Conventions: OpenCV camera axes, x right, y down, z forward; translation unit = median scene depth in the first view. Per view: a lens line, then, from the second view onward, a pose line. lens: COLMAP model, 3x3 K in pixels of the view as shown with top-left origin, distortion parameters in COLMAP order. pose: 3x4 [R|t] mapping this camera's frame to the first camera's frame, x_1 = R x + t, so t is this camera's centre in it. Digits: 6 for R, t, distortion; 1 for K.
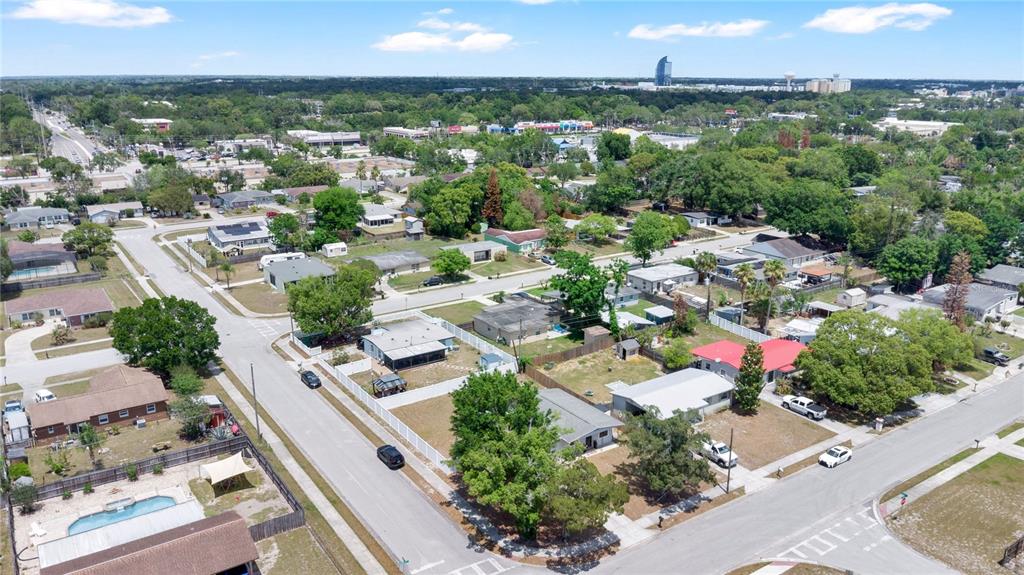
lens RADIAL K [[752.5, 0, 512.0], [0, 752.5, 287.5], [0, 0, 1]] dist [0.004846, -0.005404]
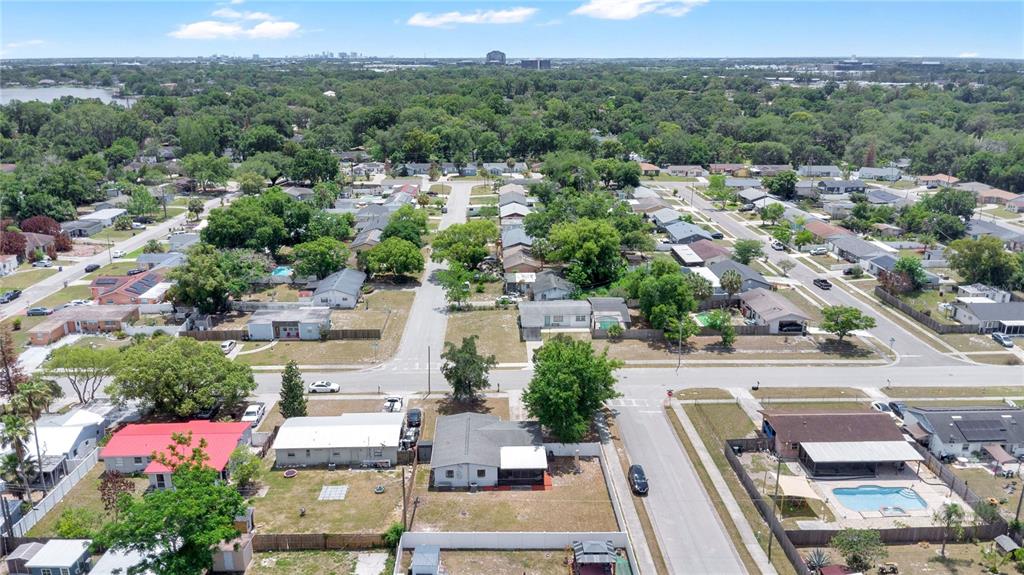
lens RADIAL K [[752.5, 0, 512.0], [0, 752.5, 287.5], [0, 0, 1]] dist [0.004846, -0.005404]
pose [[-0.844499, -0.160549, 0.510925, -0.353621], [0.144914, 0.849918, 0.506596, -0.387518], [-0.515578, 0.501860, -0.694490, 1.184374]]
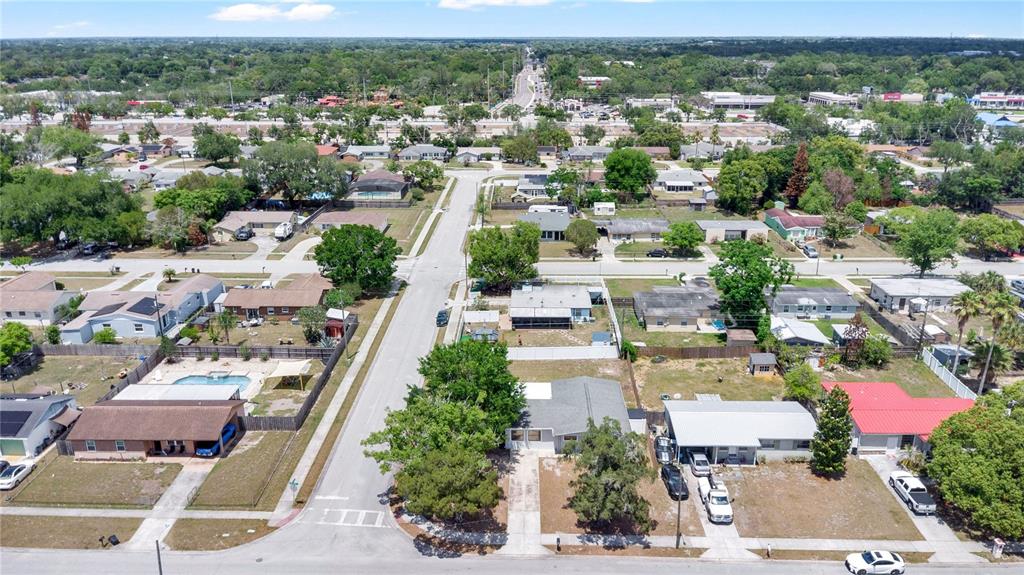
lens RADIAL K [[750.2, 0, 510.8], [0, 750.2, 244.7], [0, 0, 1]] dist [0.025113, -0.049002]
pose [[0.813387, 0.154013, -0.560965, 0.360918], [-0.156166, 0.986729, 0.044468, -0.041181], [0.560369, 0.051434, 0.826644, 0.131814]]
